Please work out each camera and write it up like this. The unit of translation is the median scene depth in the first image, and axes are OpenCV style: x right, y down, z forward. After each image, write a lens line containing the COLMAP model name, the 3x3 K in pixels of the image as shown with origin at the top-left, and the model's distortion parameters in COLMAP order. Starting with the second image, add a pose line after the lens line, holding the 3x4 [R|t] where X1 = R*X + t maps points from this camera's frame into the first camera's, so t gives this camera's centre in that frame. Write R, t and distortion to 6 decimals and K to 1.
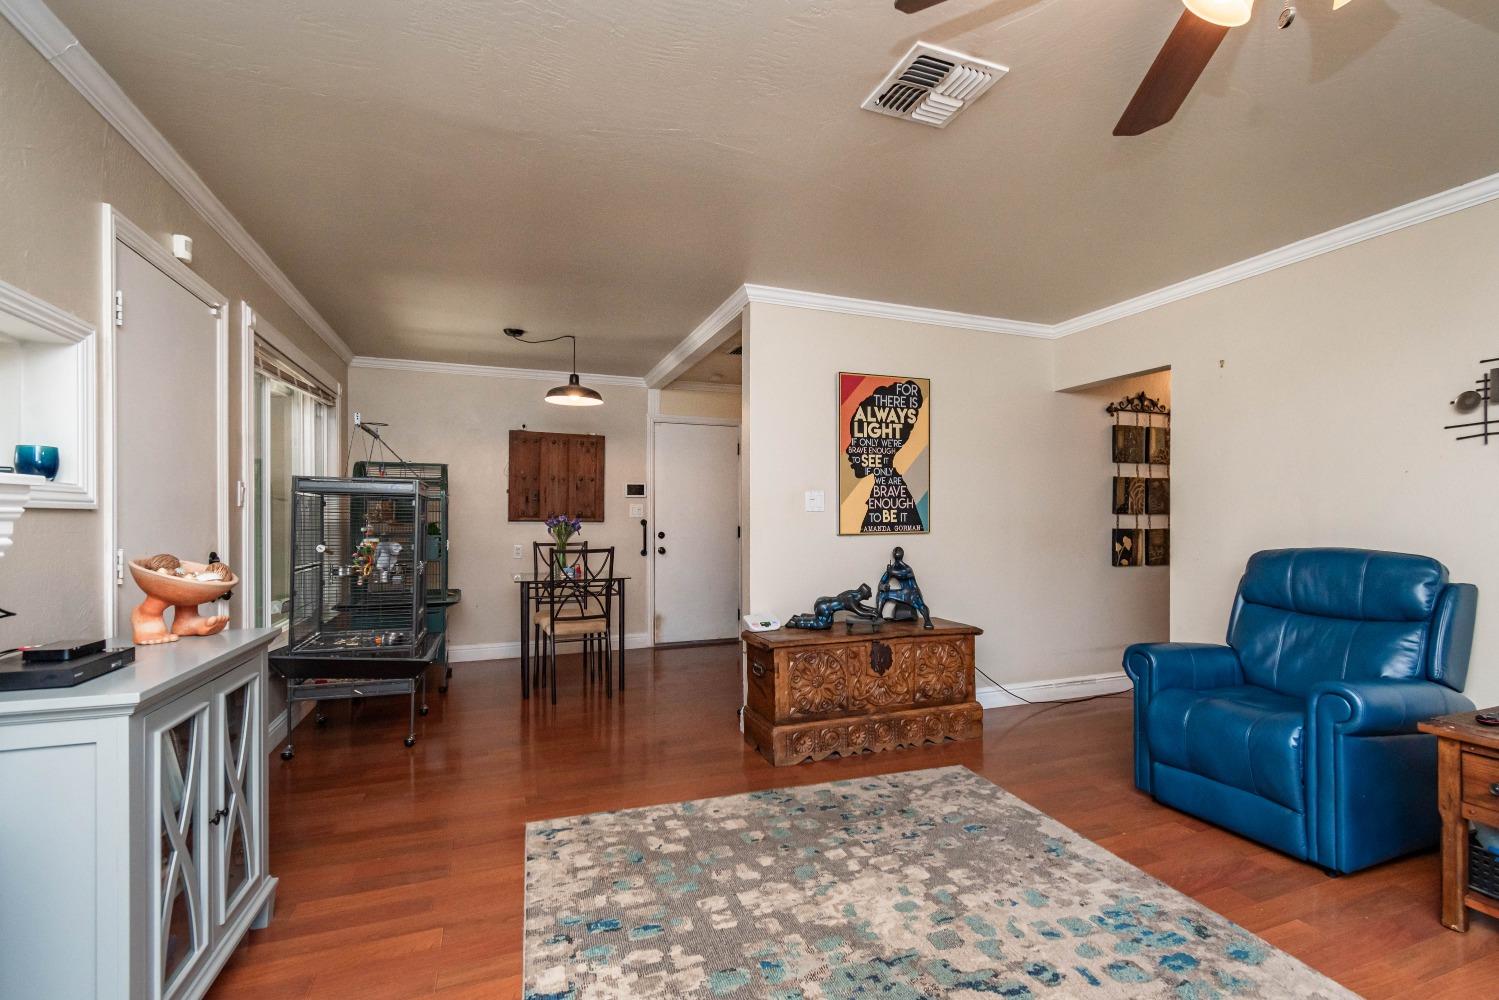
lens RADIAL K [[672.2, 0, 765.3], [0, 672.2, 504.8], [0, 0, 1]] dist [0.001973, 0.000363]
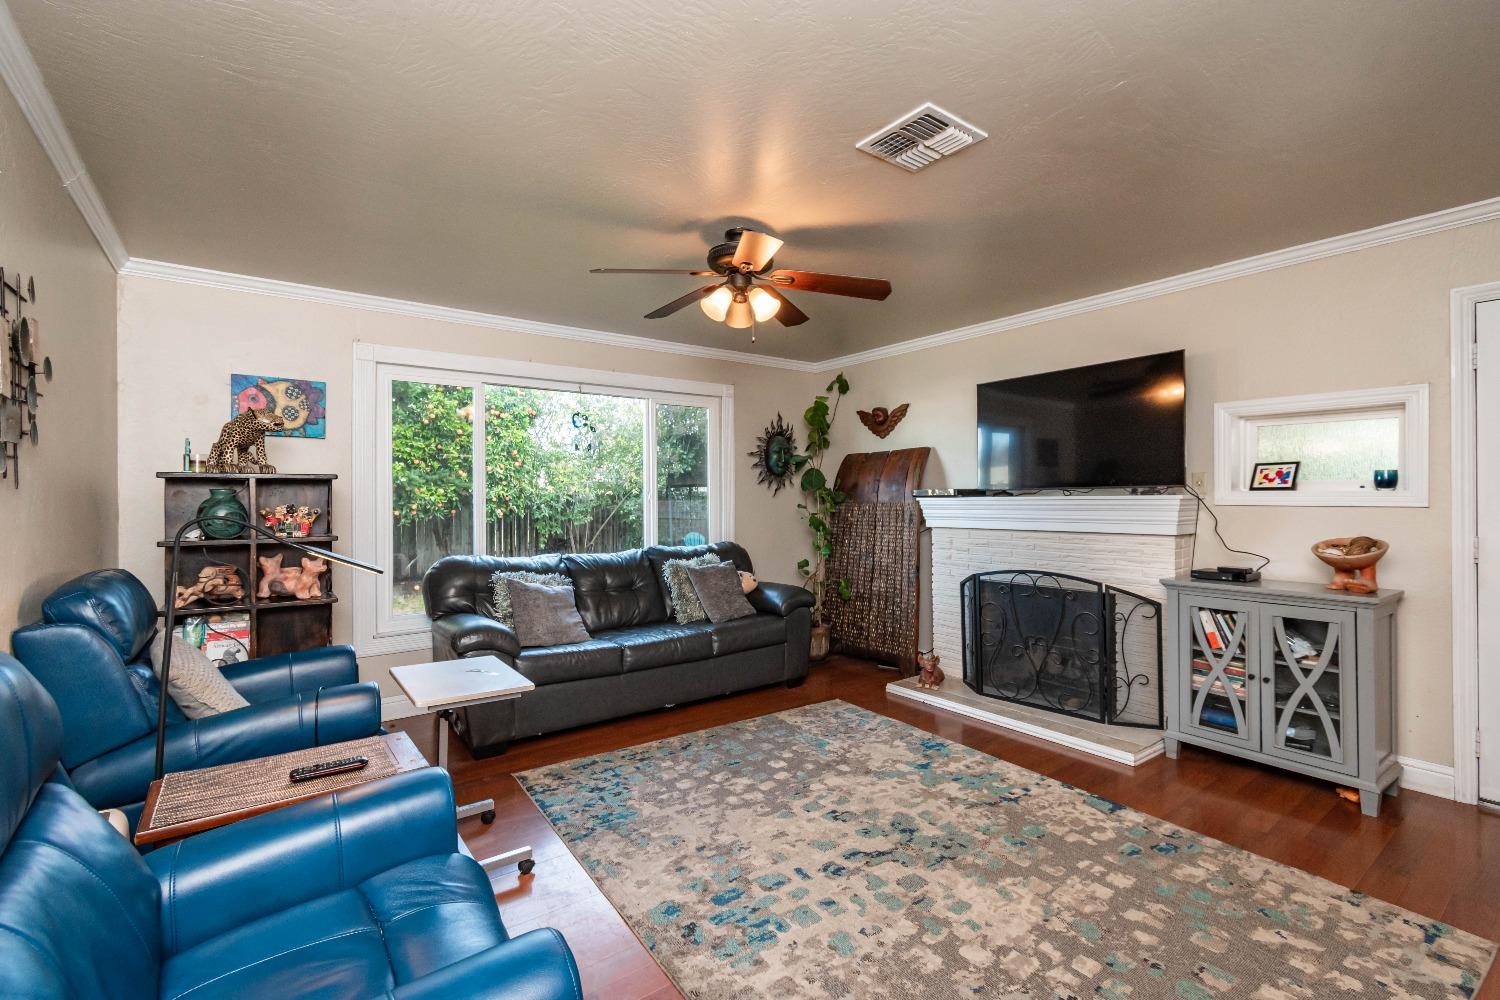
lens RADIAL K [[669.9, 0, 750.0], [0, 669.9, 500.0], [0, 0, 1]] dist [0.000938, -0.000030]
pose [[-0.965798, 0.006289, -0.259220, 0.534836], [0.009807, 0.999877, -0.012279, -0.003970], [0.259111, -0.014401, -0.965740, 1.316067]]
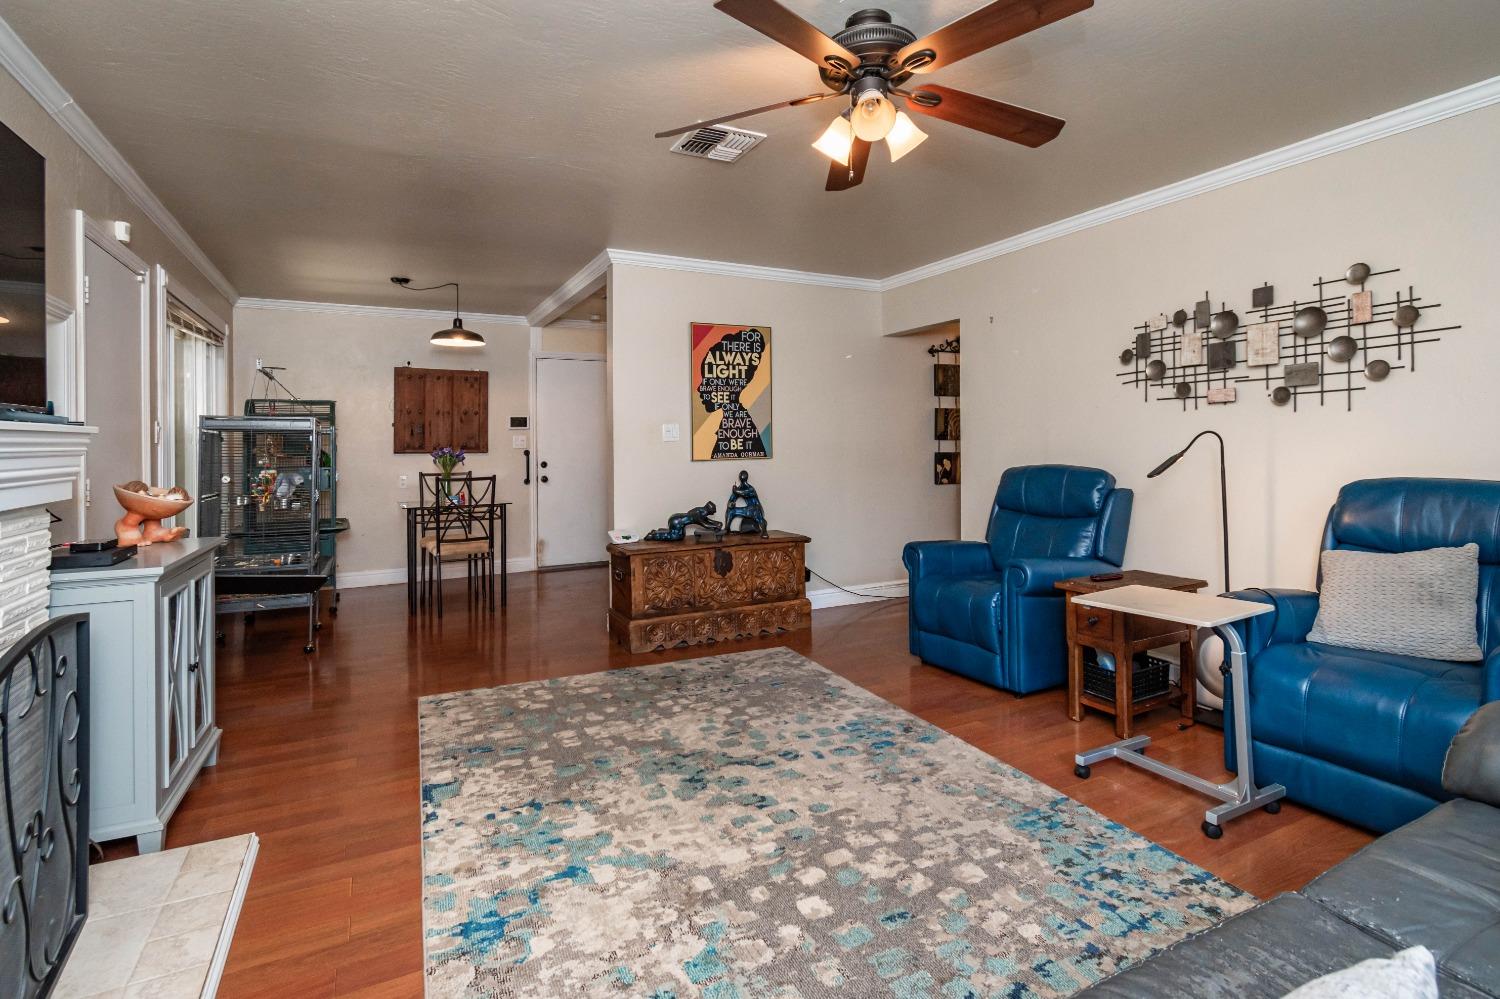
lens RADIAL K [[717.9, 0, 746.1], [0, 717.9, 422.8], [0, 0, 1]] dist [0.001372, -0.000065]
pose [[0.994758, -0.009047, 0.101855, 0.098911], [0.010382, 0.999867, -0.012584, -0.006382], [-0.101727, 0.013575, 0.994720, -0.332236]]
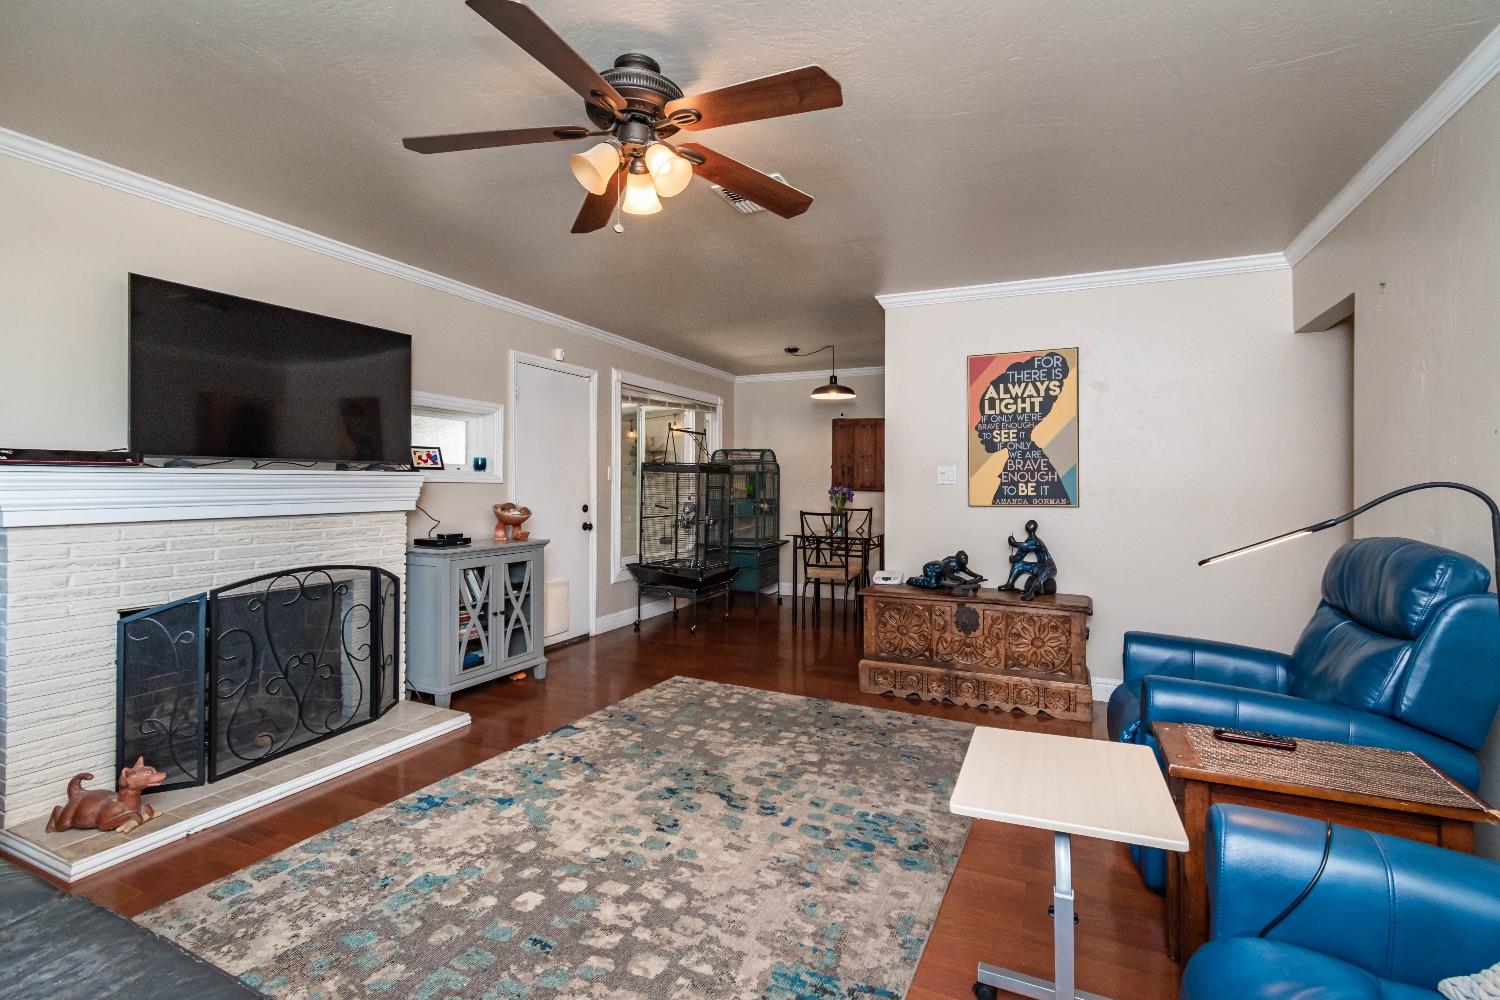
lens RADIAL K [[689.7, 0, 753.6], [0, 689.7, 465.7], [0, 0, 1]] dist [0.001701, 0.000291]
pose [[0.697387, -0.015054, -0.716536, 0.860378], [0.006729, 0.999873, -0.014458, -0.008510], [0.716663, 0.005261, 0.697400, -0.028952]]
